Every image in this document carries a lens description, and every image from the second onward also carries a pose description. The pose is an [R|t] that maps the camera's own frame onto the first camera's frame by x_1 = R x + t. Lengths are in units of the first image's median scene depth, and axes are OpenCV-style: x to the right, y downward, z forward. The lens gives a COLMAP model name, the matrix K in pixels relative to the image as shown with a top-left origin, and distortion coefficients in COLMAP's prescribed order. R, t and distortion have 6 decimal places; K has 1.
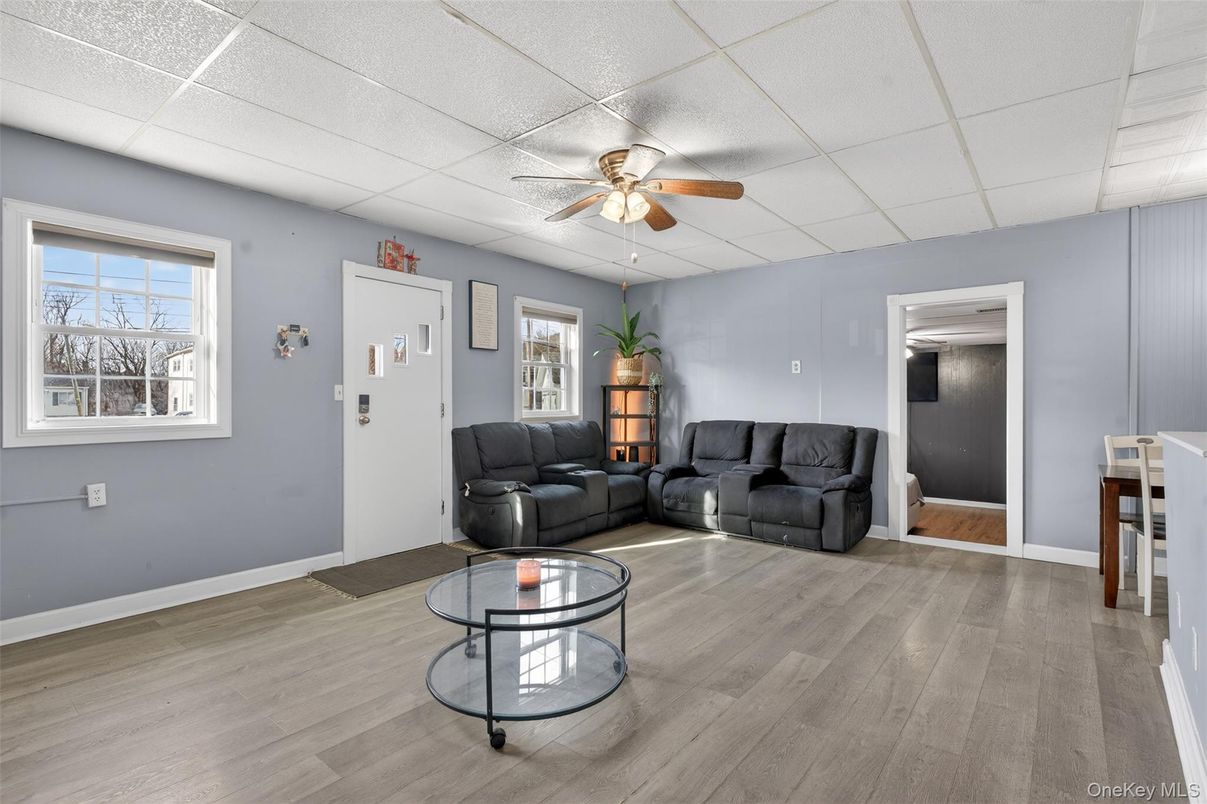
lens RADIAL K [[582.0, 0, 599.5], [0, 582.0, 403.4], [0, 0, 1]] dist [0.006726, -0.000049]
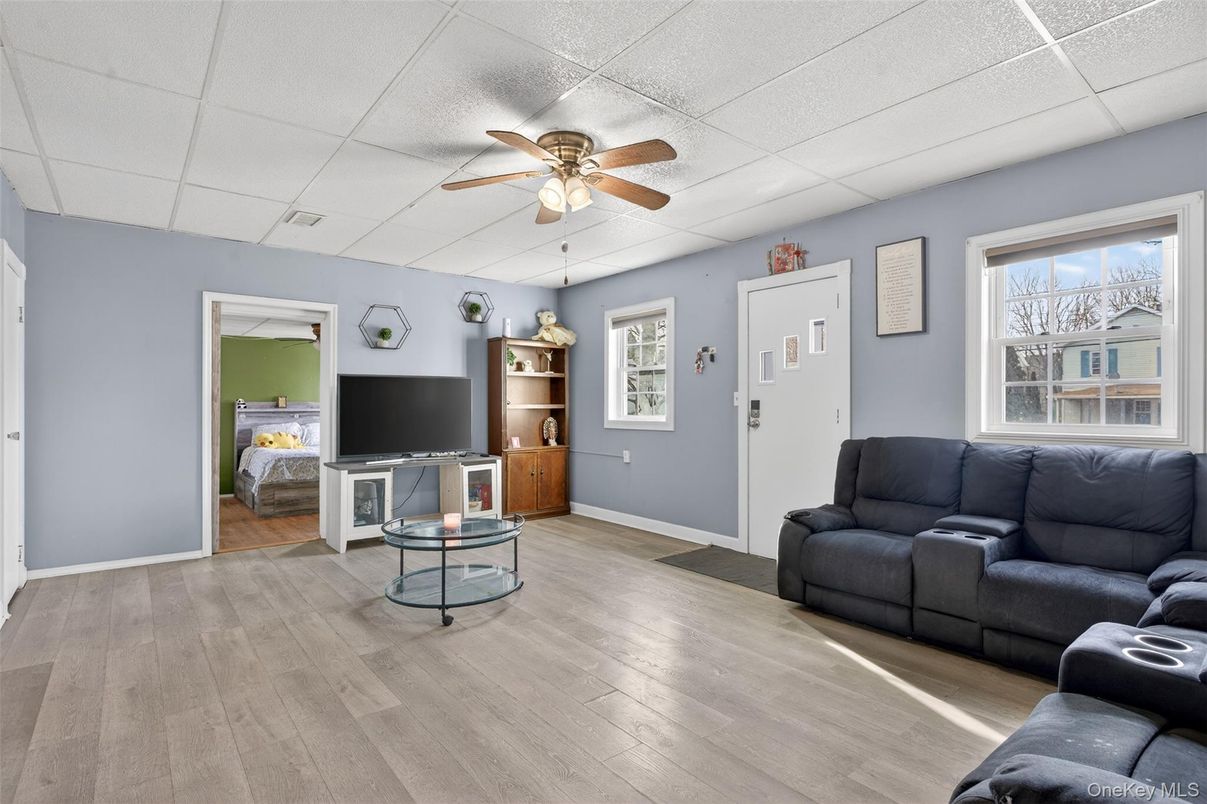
lens RADIAL K [[582.0, 0, 592.6], [0, 582.0, 407.3], [0, 0, 1]] dist [0.006726, -0.000049]
pose [[-0.215485, 0.001727, -0.976506, 0.845086], [-0.002243, 0.999995, 0.002263, -0.004140], [0.976505, 0.002678, -0.215480, 1.121686]]
